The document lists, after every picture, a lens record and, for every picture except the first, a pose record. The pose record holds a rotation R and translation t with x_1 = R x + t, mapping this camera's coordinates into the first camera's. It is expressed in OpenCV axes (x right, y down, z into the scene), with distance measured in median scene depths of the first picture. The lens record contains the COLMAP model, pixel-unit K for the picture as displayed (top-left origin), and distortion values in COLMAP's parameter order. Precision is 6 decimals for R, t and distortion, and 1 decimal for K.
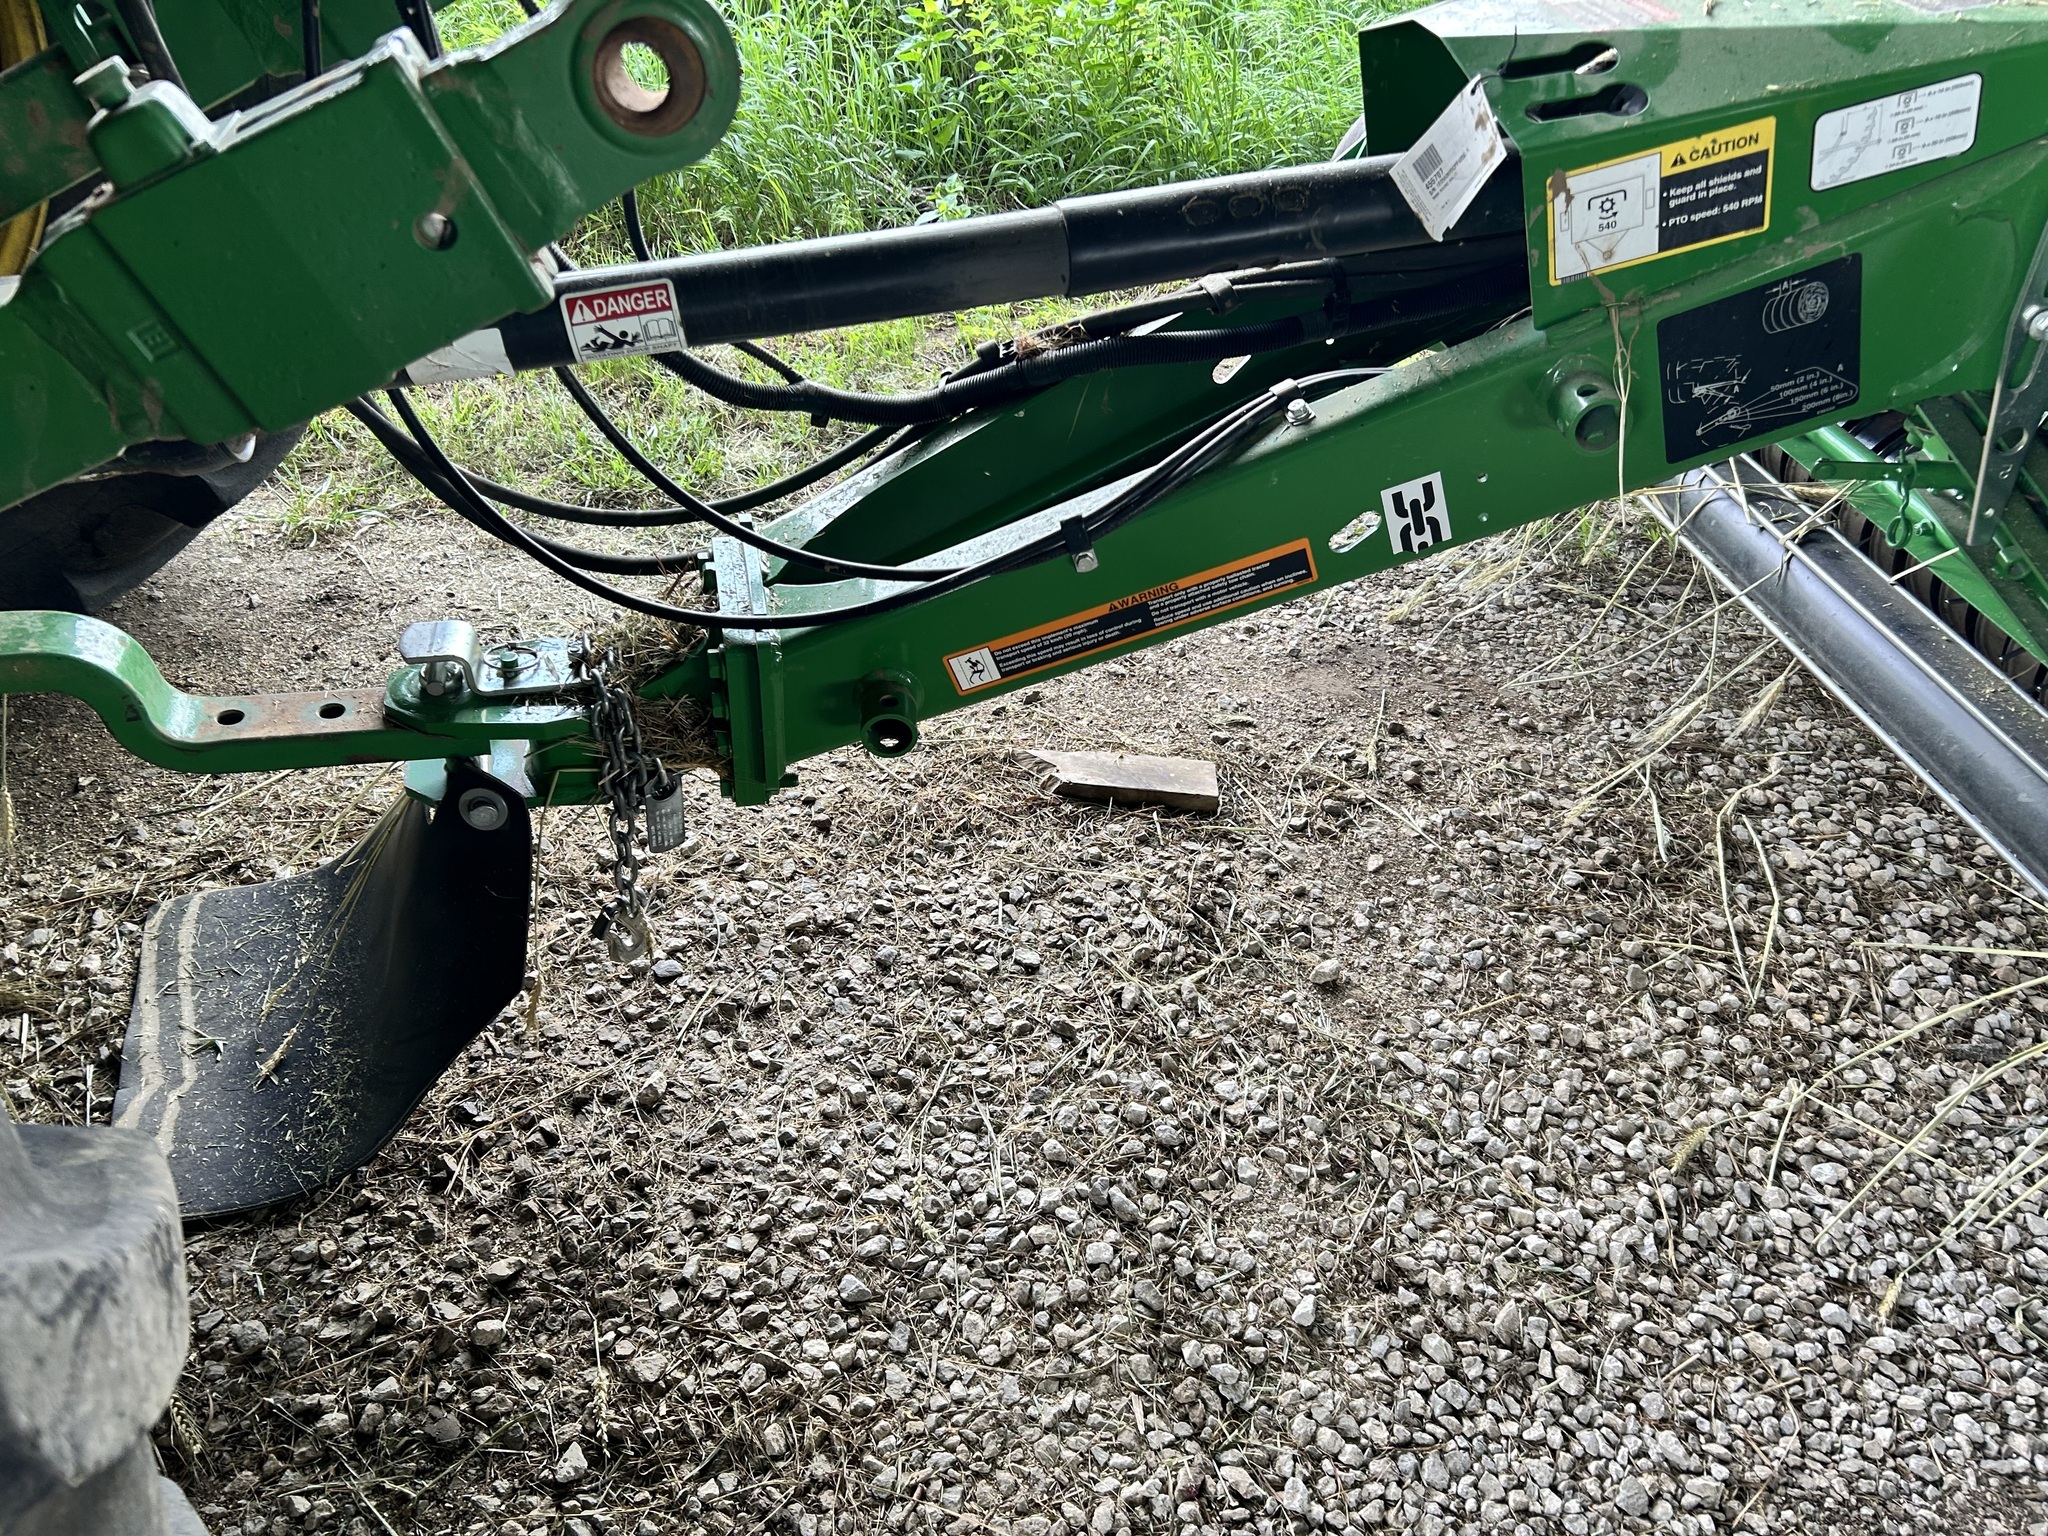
lens RADIAL K [[1536.6, 0, 1026.1], [0, 1536.6, 750.0], [0, 0, 1]] dist [0.047242, -0.063275]
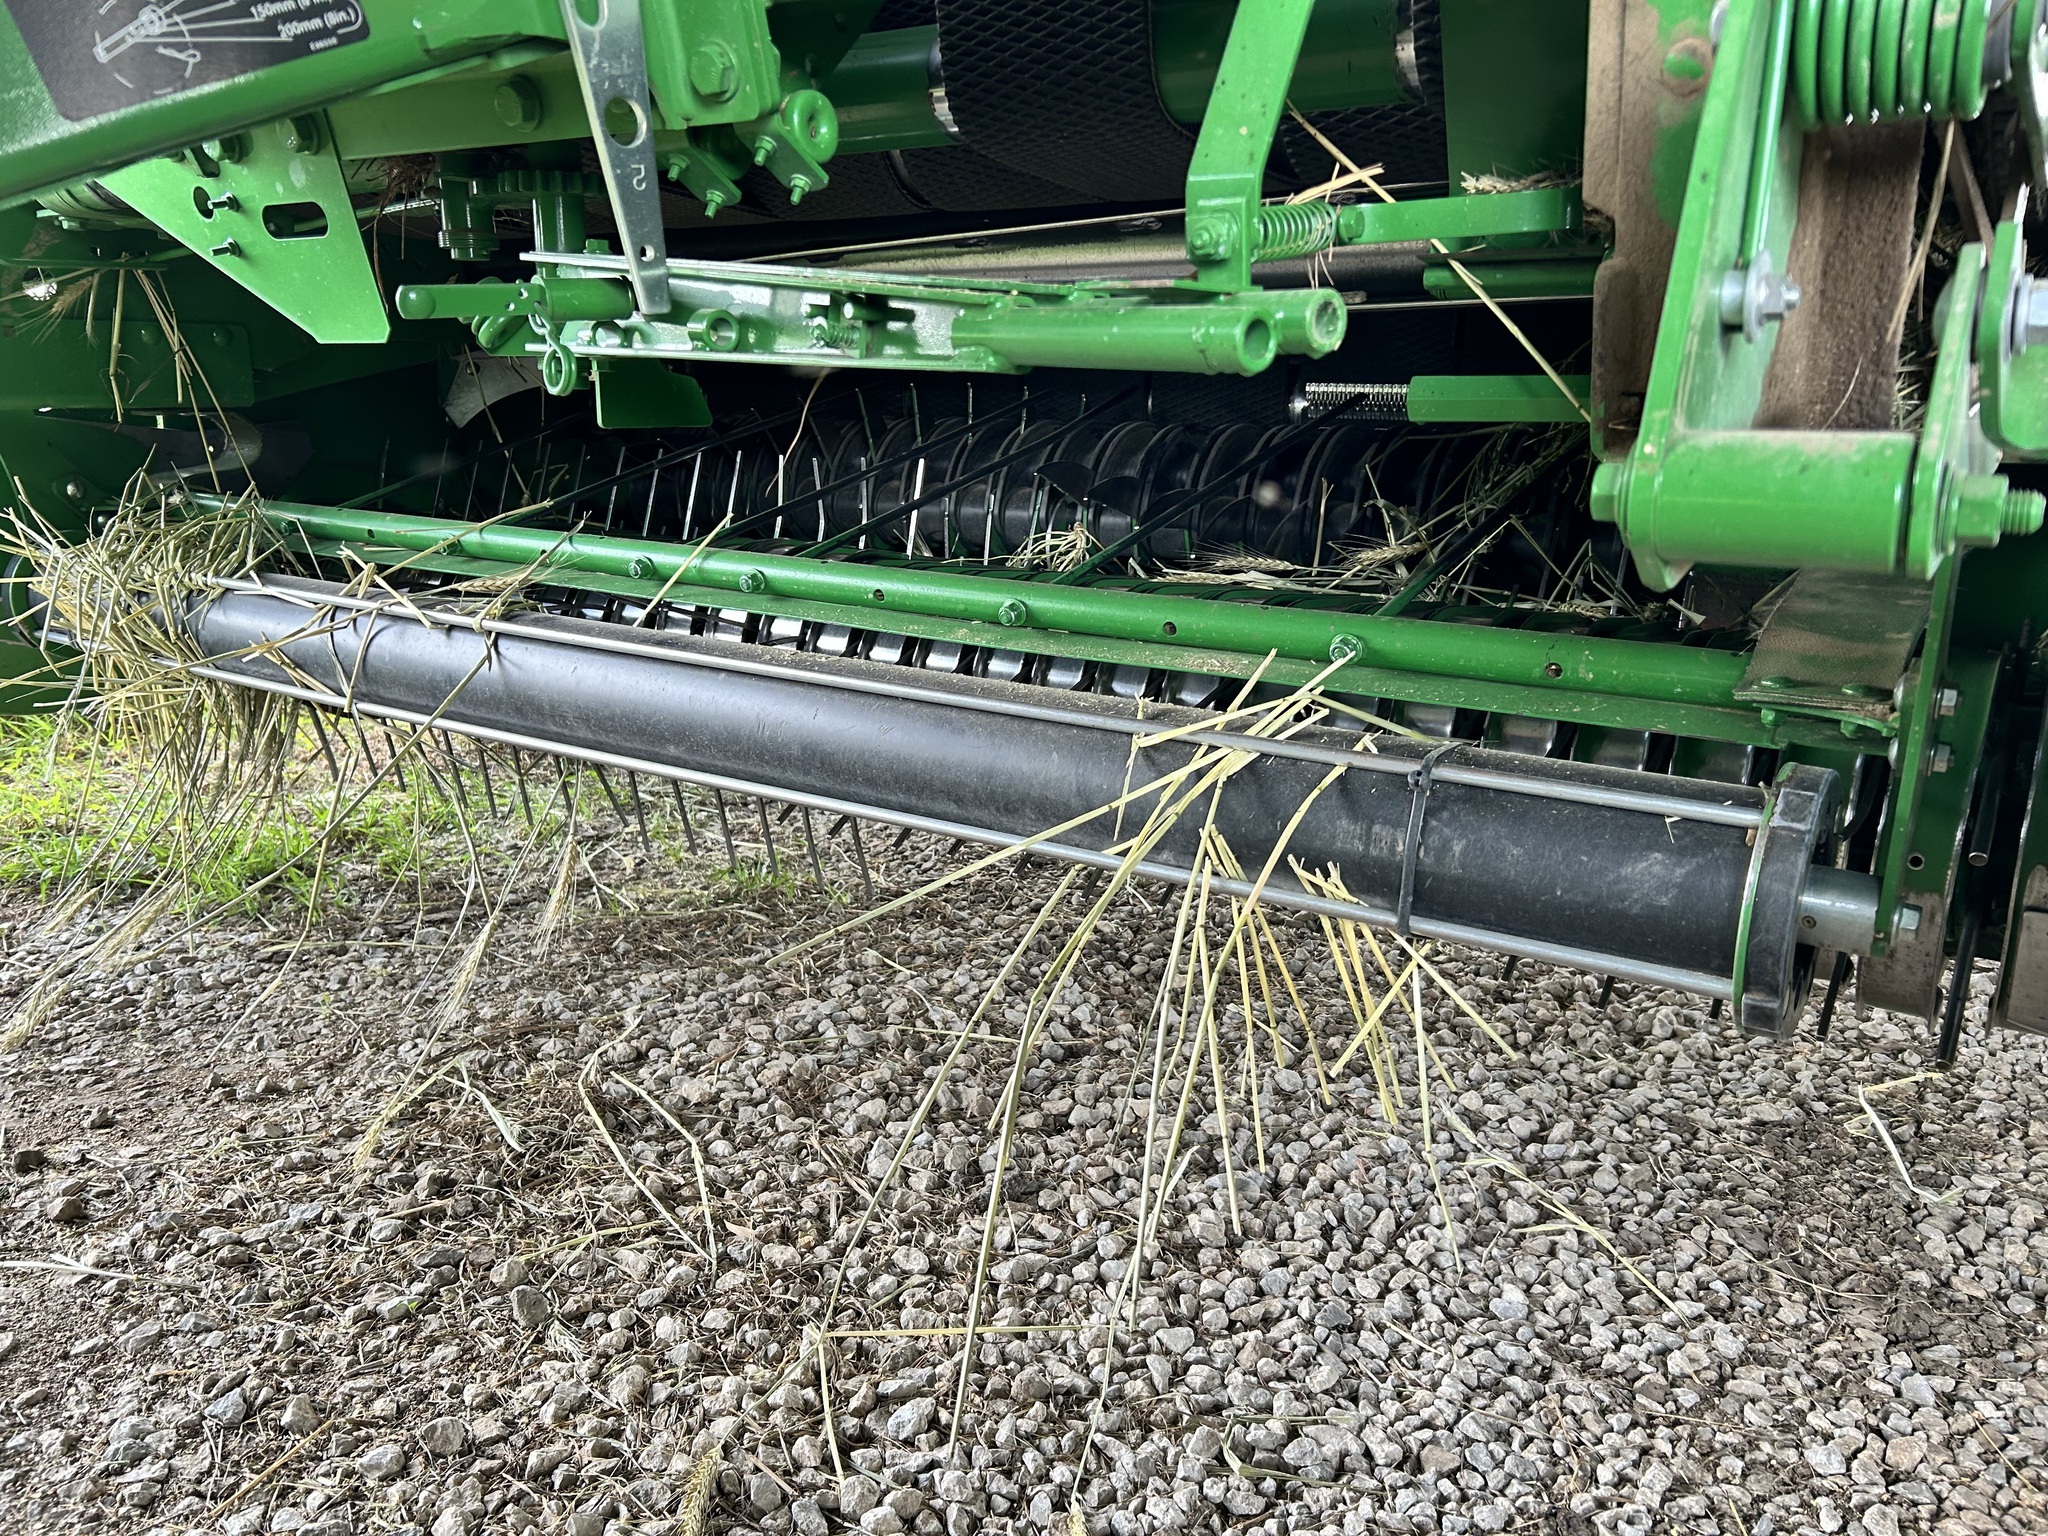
lens RADIAL K [[1536.6, 0, 1026.1], [0, 1536.6, 750.0], [0, 0, 1]] dist [0.047242, -0.063275]
pose [[0.709629, -0.193031, 0.677618, 0.176088], [0.454680, 0.860142, -0.231133, 0.194139], [-0.538232, 0.472118, 0.698148, 0.399244]]
